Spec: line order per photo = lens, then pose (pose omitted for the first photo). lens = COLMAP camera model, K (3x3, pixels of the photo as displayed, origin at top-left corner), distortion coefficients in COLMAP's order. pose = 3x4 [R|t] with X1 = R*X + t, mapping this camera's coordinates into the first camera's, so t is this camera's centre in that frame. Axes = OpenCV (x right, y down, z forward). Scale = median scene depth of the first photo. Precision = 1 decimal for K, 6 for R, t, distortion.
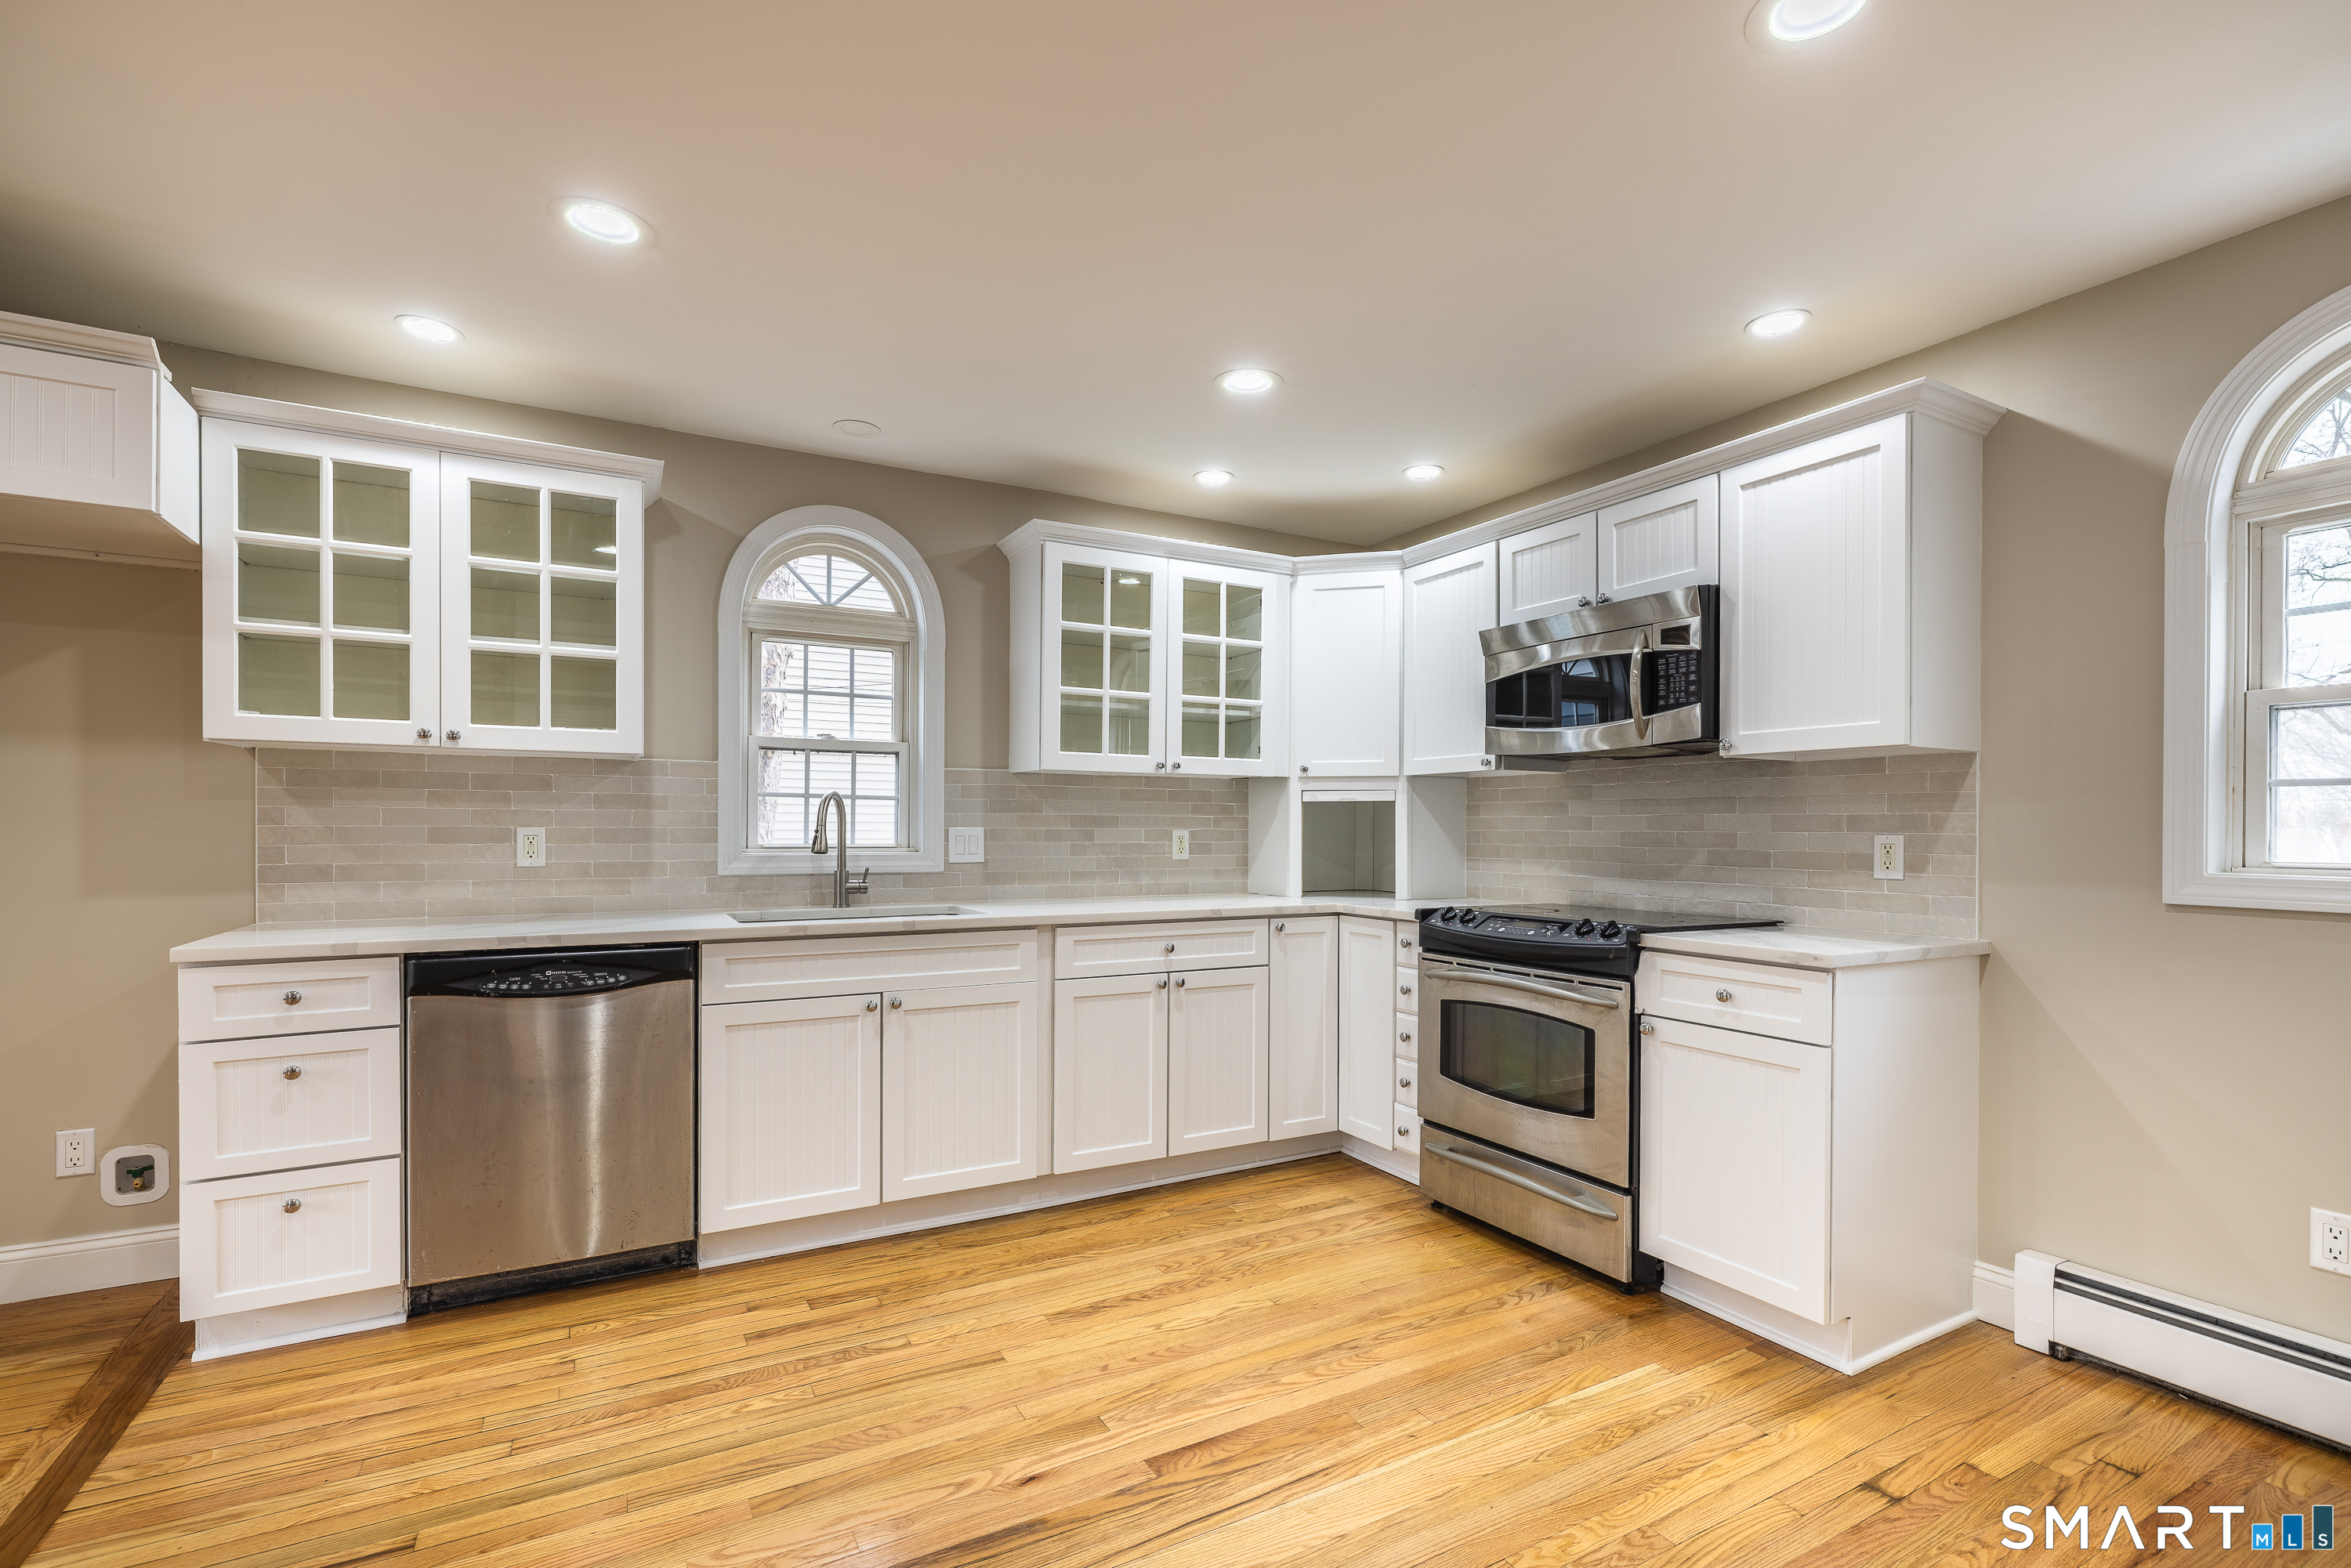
lens RADIAL K [[976.6, 0, 1139.0], [0, 976.6, 831.8], [0, 0, 1]] dist [0.000168, 0.000150]
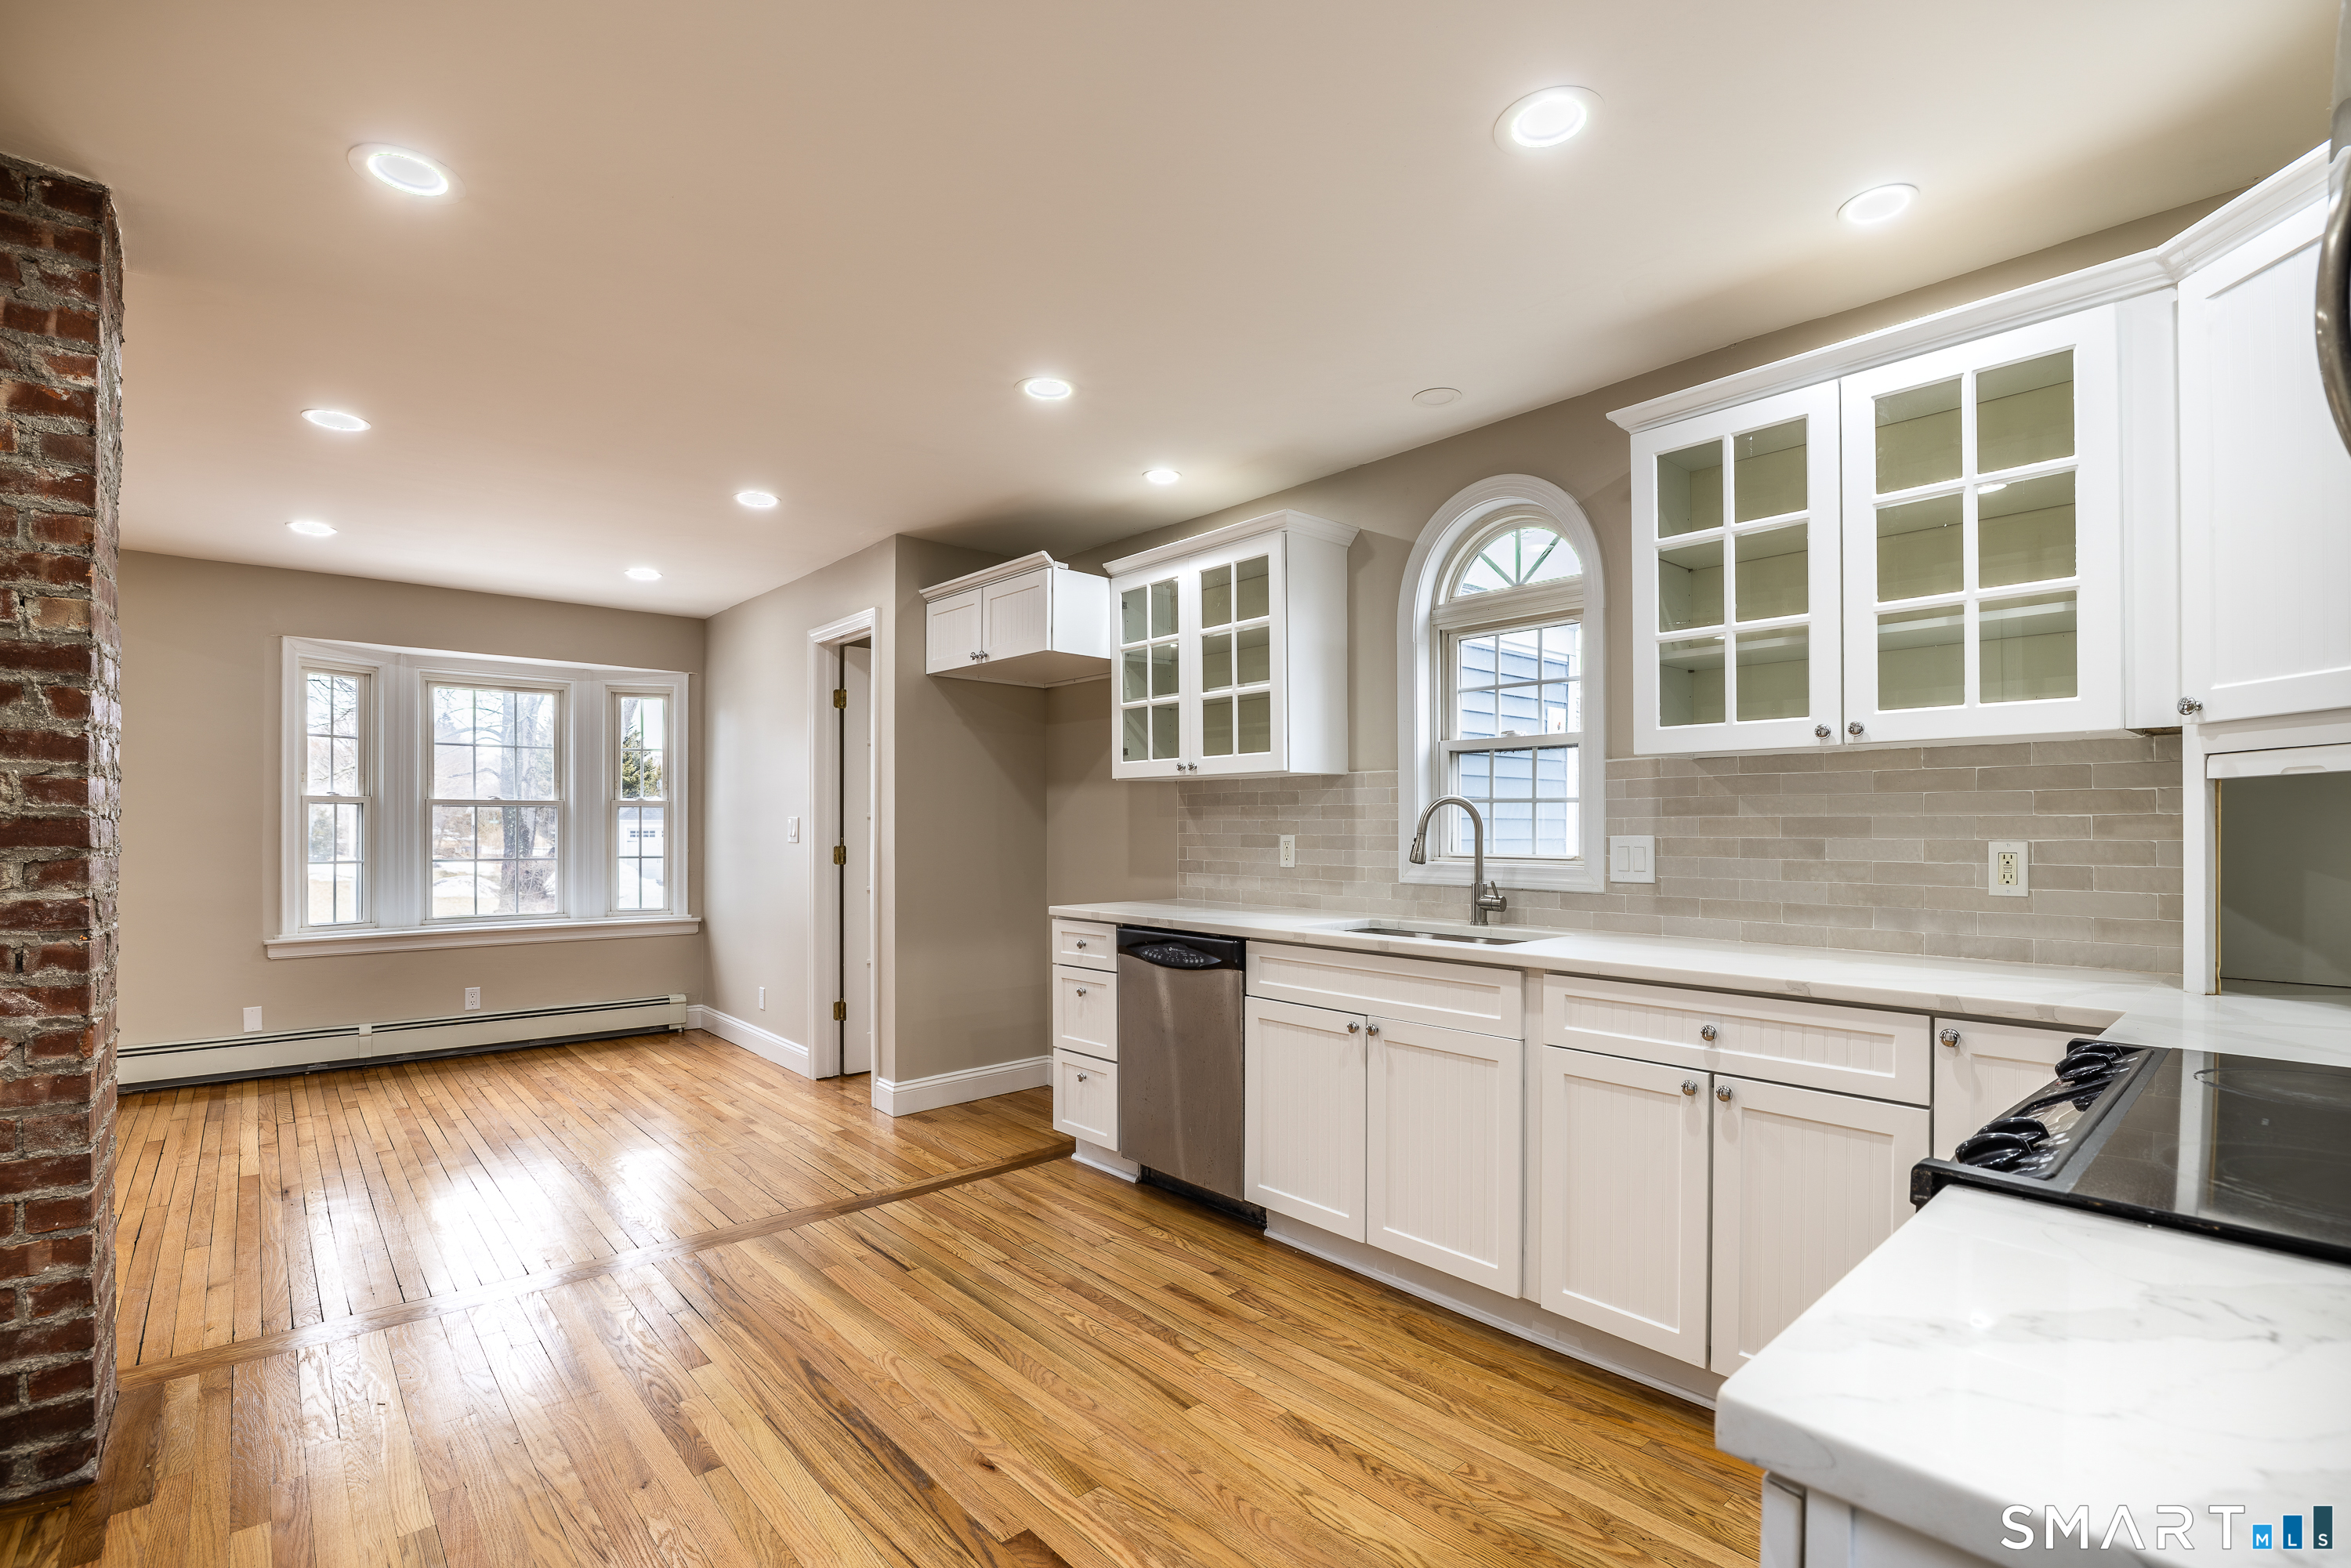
lens RADIAL K [[1115.8, 0, 1296.5], [0, 1115.8, 822.5], [0, 0, 1]] dist [-0.018703, 0.001689]
pose [[0.284271, -0.006928, -0.958719, 0.746044], [-0.002646, 0.999964, -0.008011, -0.009066], [0.958740, 0.004814, 0.284243, 0.651003]]
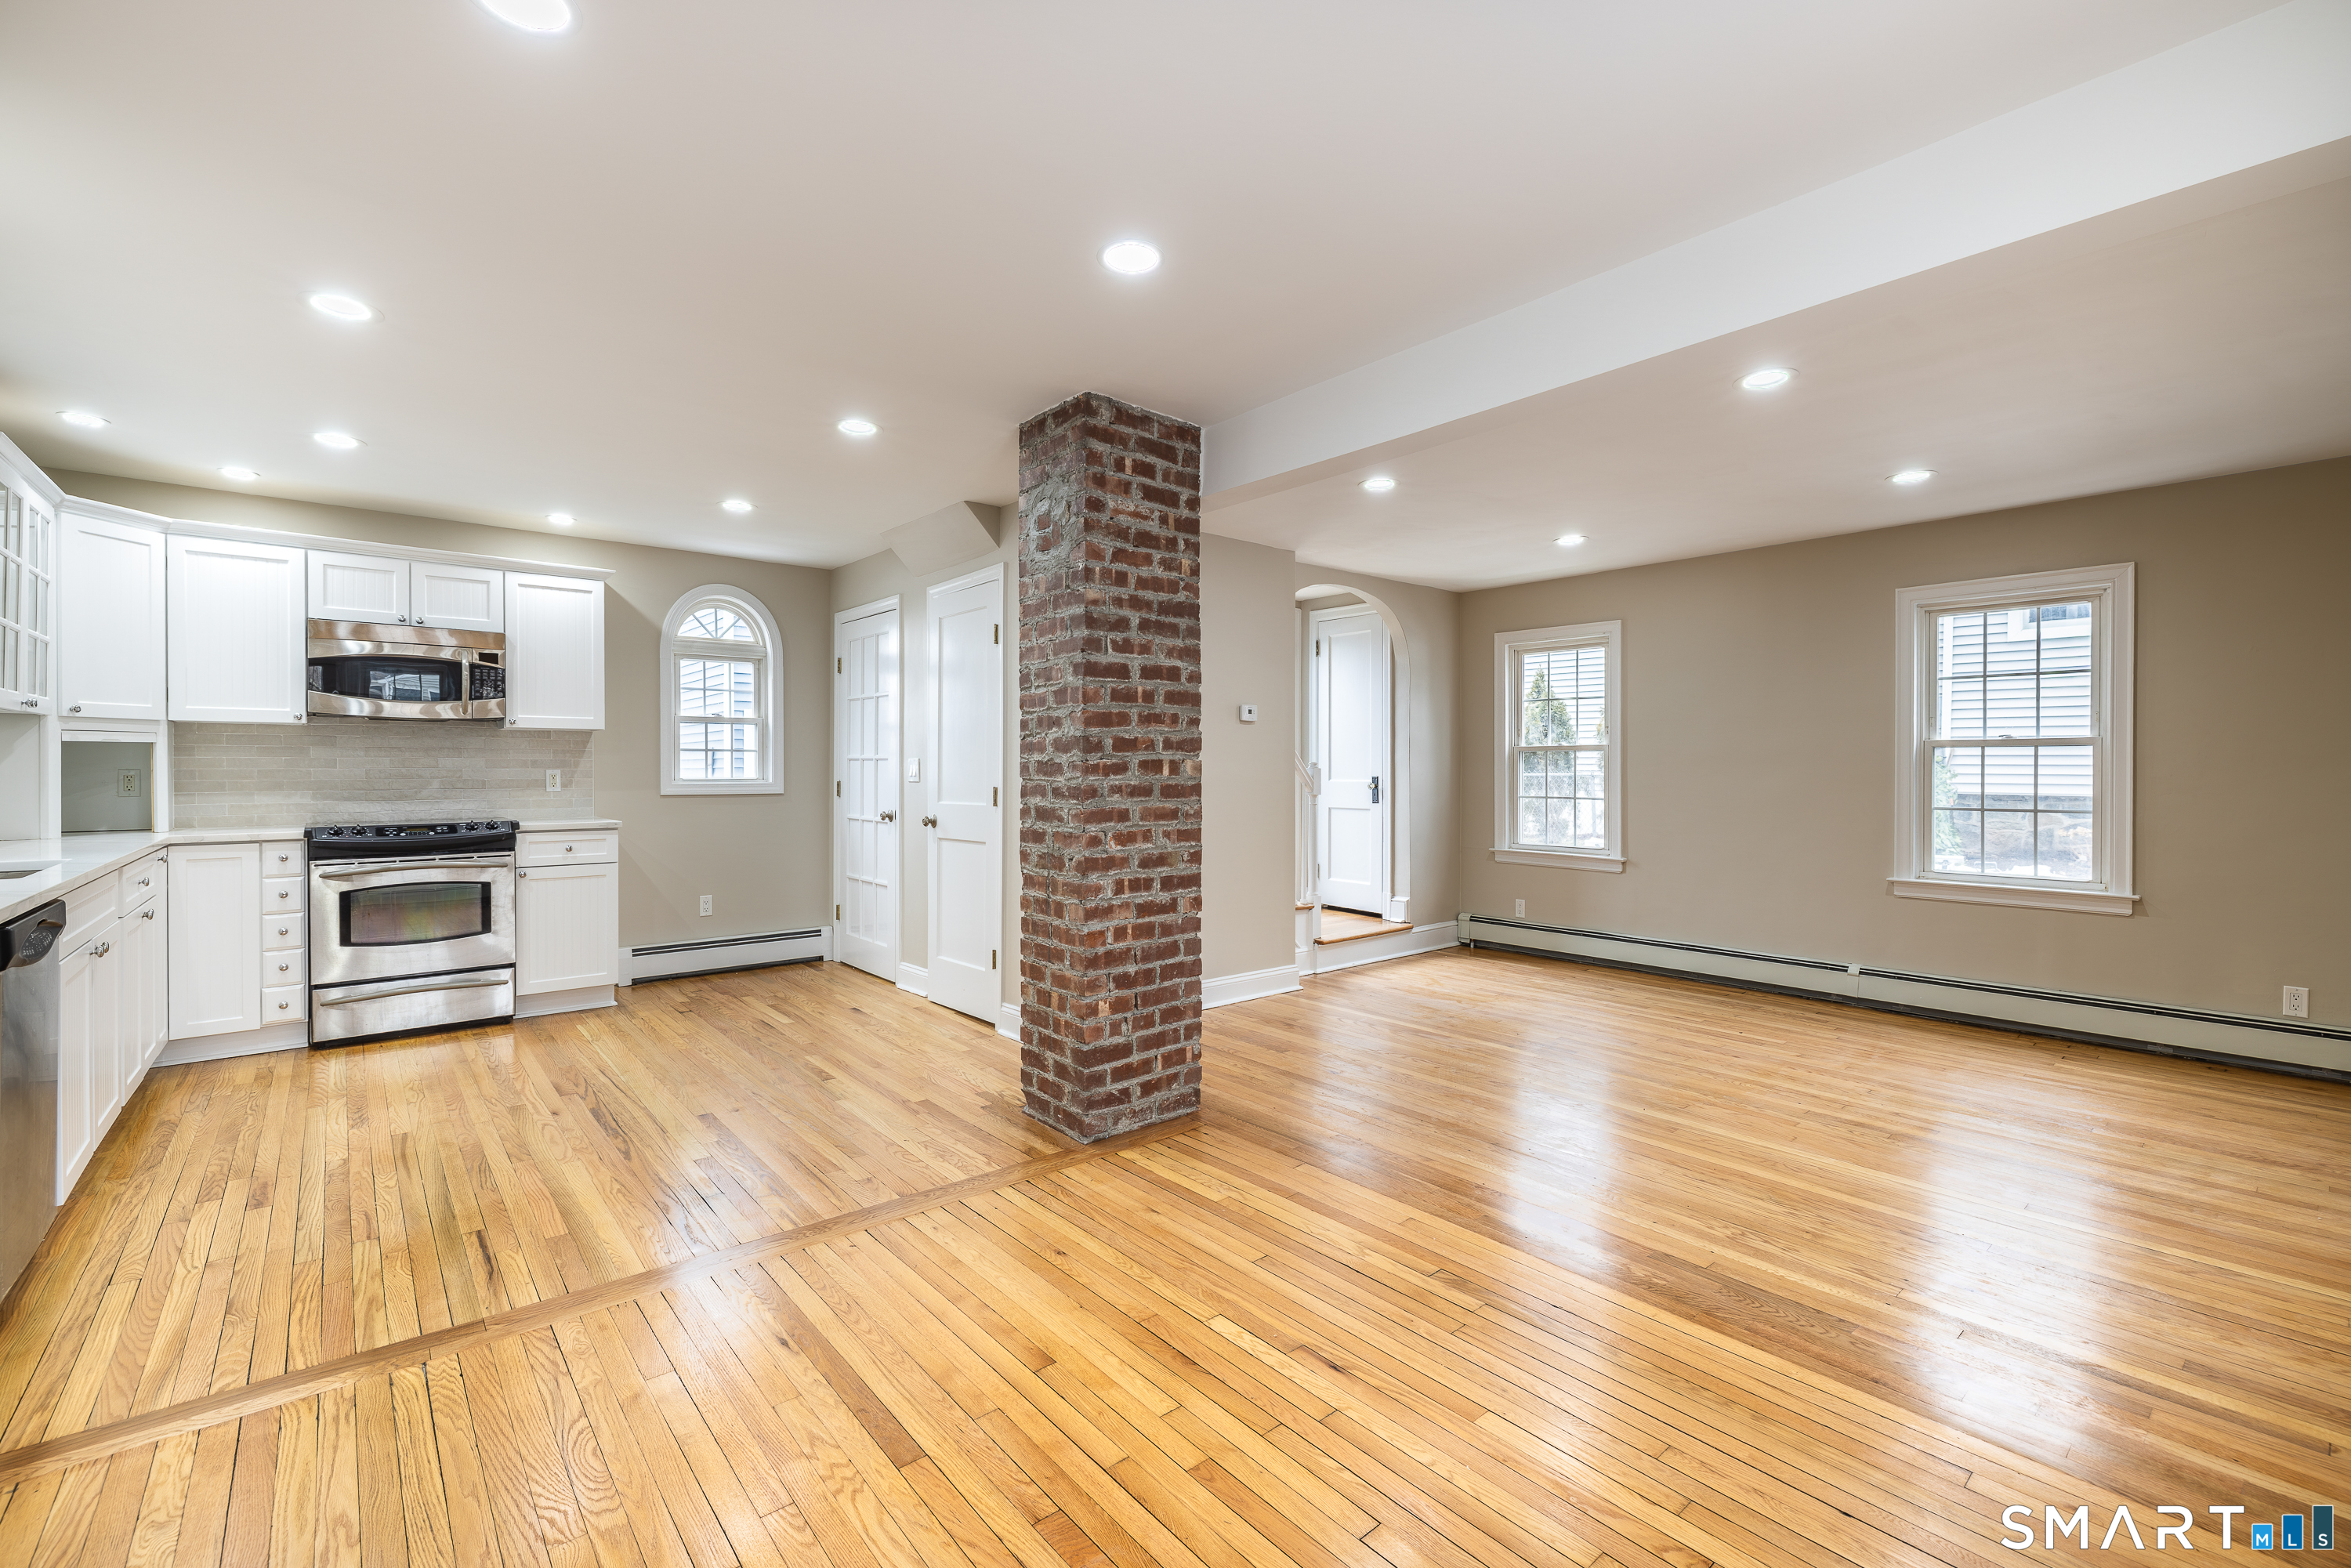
lens RADIAL K [[976.6, 0, 1286.9], [0, 976.6, 766.2], [0, 0, 1]] dist [0.000168, 0.000150]
pose [[-0.281709, -0.007773, 0.959468, -1.579336], [-0.002534, 0.999970, 0.007357, -0.022362], [-0.959497, -0.000359, -0.281720, 0.112058]]
